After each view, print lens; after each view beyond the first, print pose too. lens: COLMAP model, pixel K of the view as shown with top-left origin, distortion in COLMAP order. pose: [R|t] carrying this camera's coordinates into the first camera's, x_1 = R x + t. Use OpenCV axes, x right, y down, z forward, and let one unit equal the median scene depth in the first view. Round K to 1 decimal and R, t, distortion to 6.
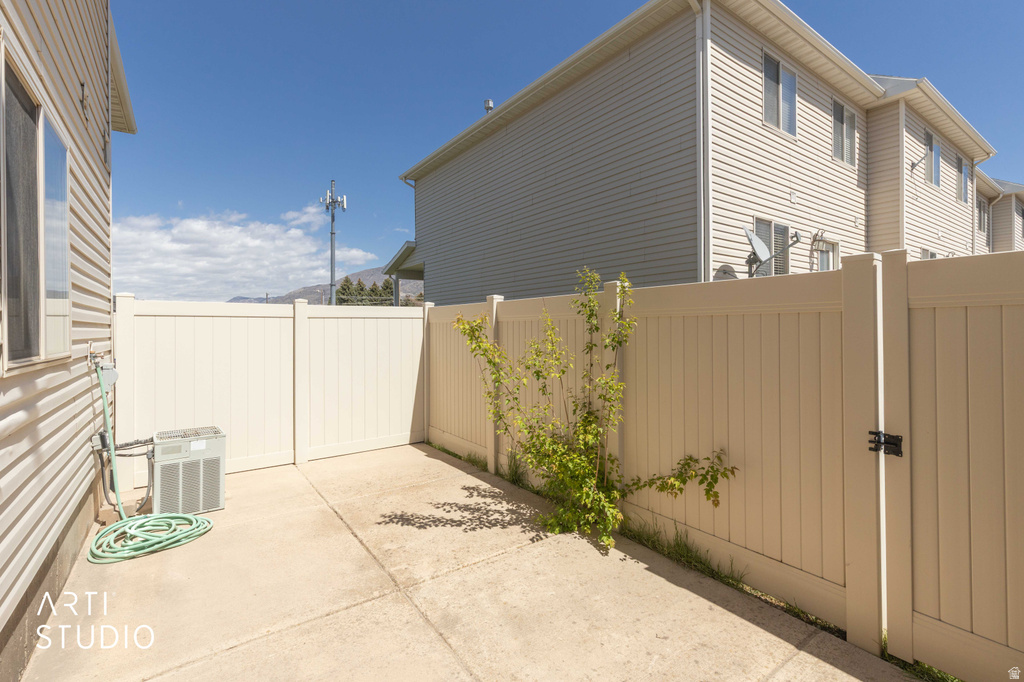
lens RADIAL K [[464.8, 0, 509.9], [0, 464.8, 333.8], [0, 0, 1]] dist [0.003436, 0.000216]
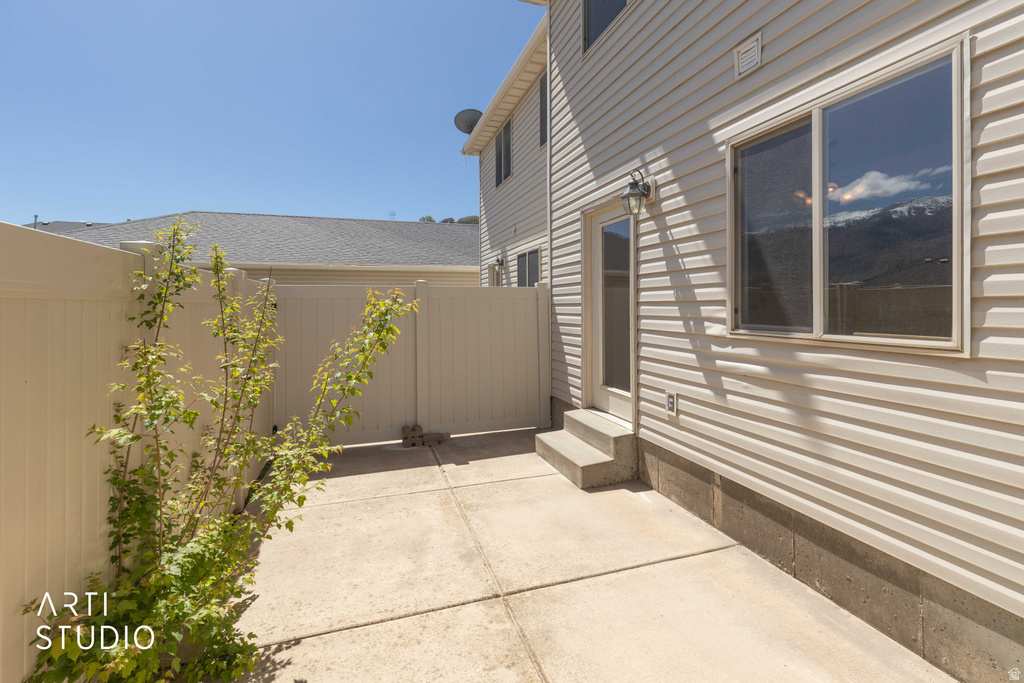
lens RADIAL K [[469.4, 0, 514.7], [0, 469.4, 306.6], [0, 0, 1]] dist [-0.001209, -0.000179]
pose [[-0.955318, 0.009195, 0.295435, -0.546135], [0.011971, 0.999900, 0.007590, -0.030769], [-0.295336, 0.010788, -0.955333, 1.902682]]
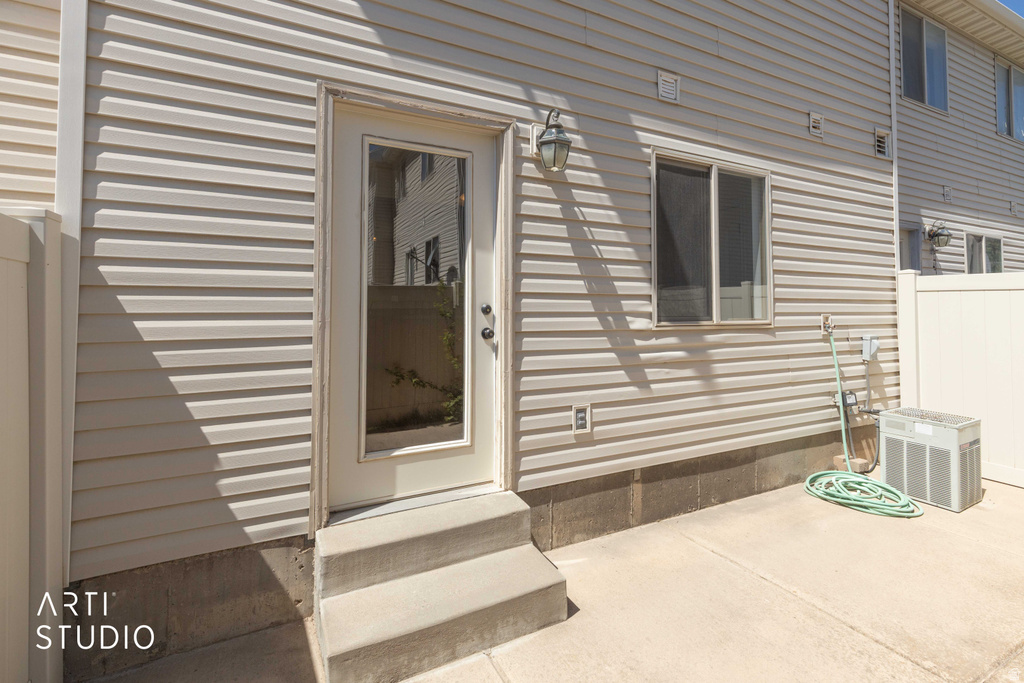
lens RADIAL K [[464.2, 0, 512.3], [0, 464.2, 291.8], [0, 0, 1]] dist [0.004746, -0.000185]
pose [[-0.147582, -0.028054, -0.988652, 0.554992], [-0.010865, 0.999583, -0.026743, -0.003423], [0.988990, 0.006795, -0.147825, 0.452567]]
